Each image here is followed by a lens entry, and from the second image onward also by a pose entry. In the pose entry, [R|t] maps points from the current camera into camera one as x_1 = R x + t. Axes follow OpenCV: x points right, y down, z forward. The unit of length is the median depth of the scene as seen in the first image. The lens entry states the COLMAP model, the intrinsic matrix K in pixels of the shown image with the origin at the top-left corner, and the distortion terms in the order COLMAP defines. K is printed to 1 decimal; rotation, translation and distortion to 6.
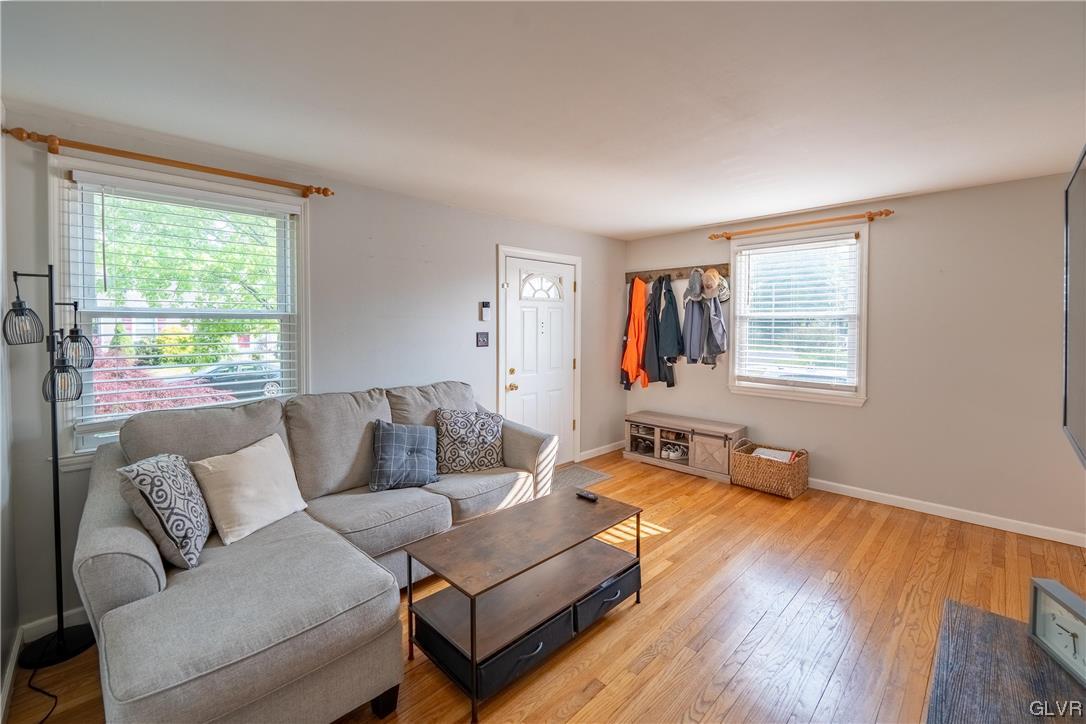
lens RADIAL K [[463.8, 0, 545.6], [0, 463.8, 335.7], [0, 0, 1]] dist [-0.000757, -0.000265]
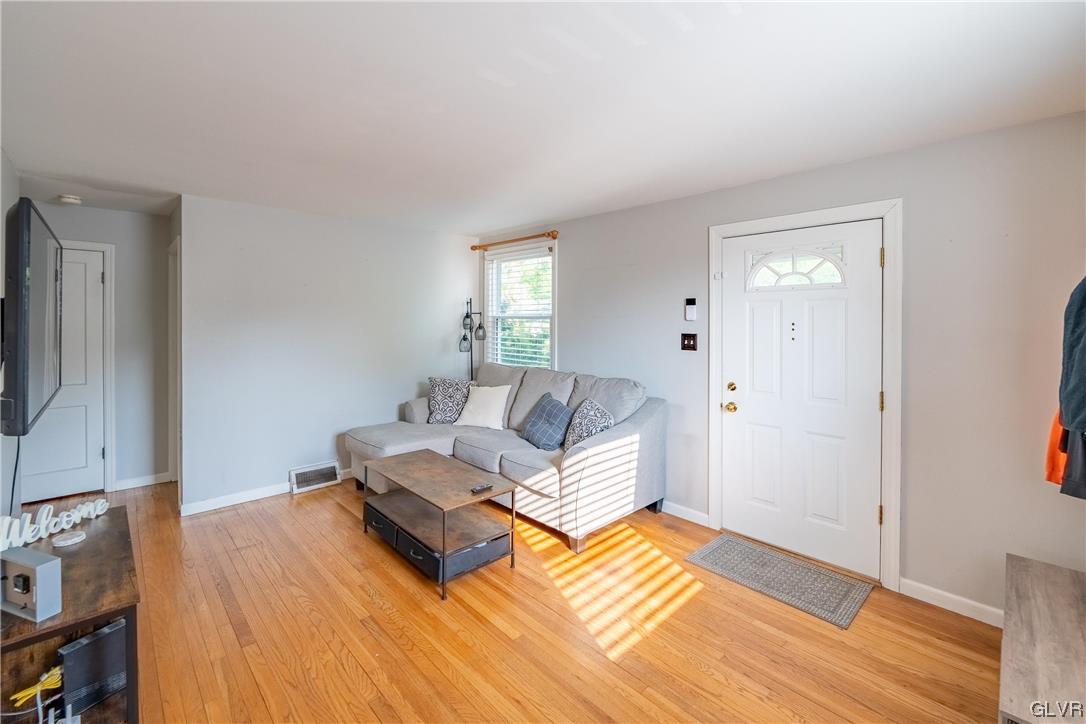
lens RADIAL K [[452.5, 0, 541.0], [0, 452.5, 326.1], [0, 0, 1]] dist [-0.001091, -0.000085]
pose [[-0.025271, 0.021735, -0.999444, 0.716048], [-0.023745, 0.999468, 0.022336, -0.034004], [0.999399, 0.024297, -0.024741, 0.743459]]
